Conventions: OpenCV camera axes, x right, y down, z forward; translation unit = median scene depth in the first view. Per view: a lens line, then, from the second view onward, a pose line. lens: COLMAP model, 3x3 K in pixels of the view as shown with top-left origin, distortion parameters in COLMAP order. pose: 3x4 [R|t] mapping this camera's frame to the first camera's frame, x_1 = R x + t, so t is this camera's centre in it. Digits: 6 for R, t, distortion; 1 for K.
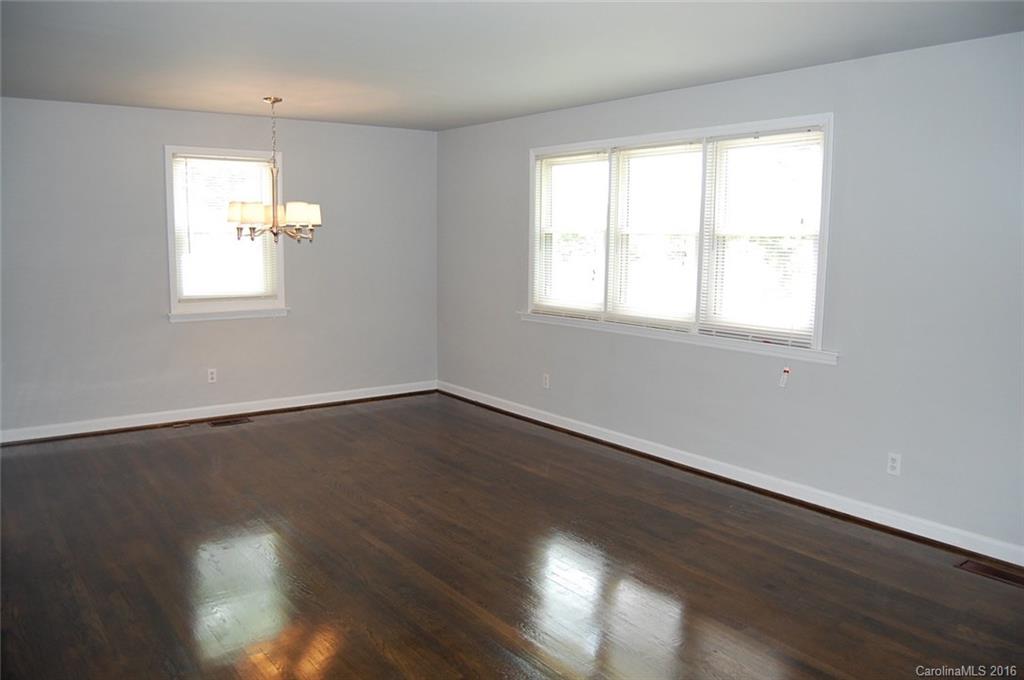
lens RADIAL K [[813.4, 0, 512.0], [0, 813.4, 340.0], [0, 0, 1]] dist [-0.087290, 0.006511]
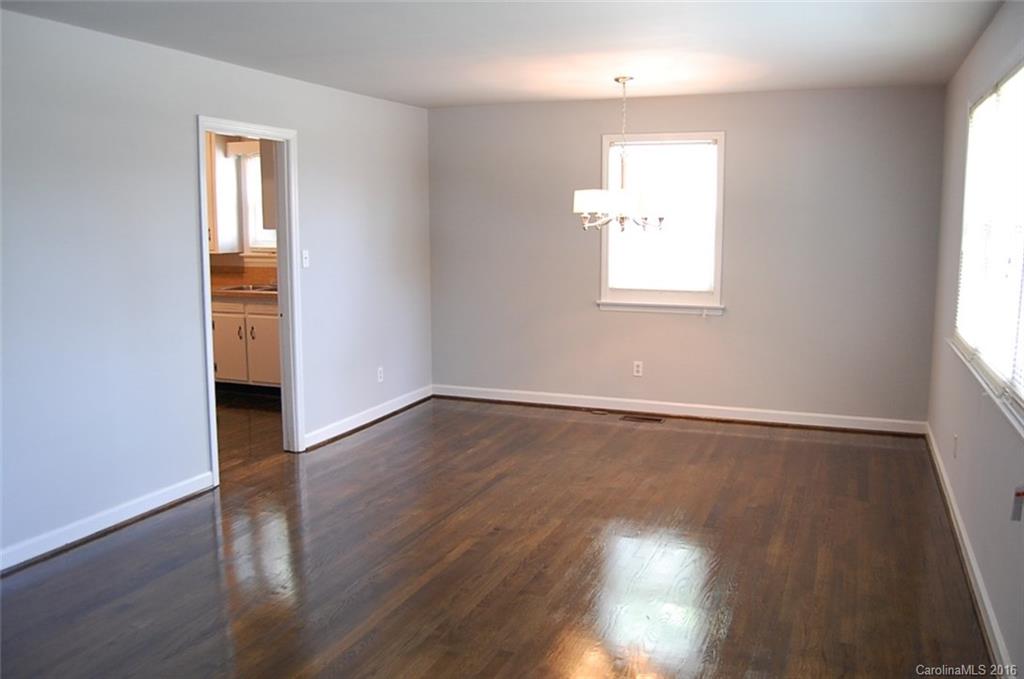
lens RADIAL K [[861.1, 0, 512.0], [0, 861.1, 339.5], [0, 0, 1]] dist [-0.144680, 0.001214]
pose [[0.513705, 0.106544, -0.851326, 0.444504], [-0.105078, 0.992603, 0.060819, -0.039044], [0.851508, 0.058213, 0.521100, 0.342830]]
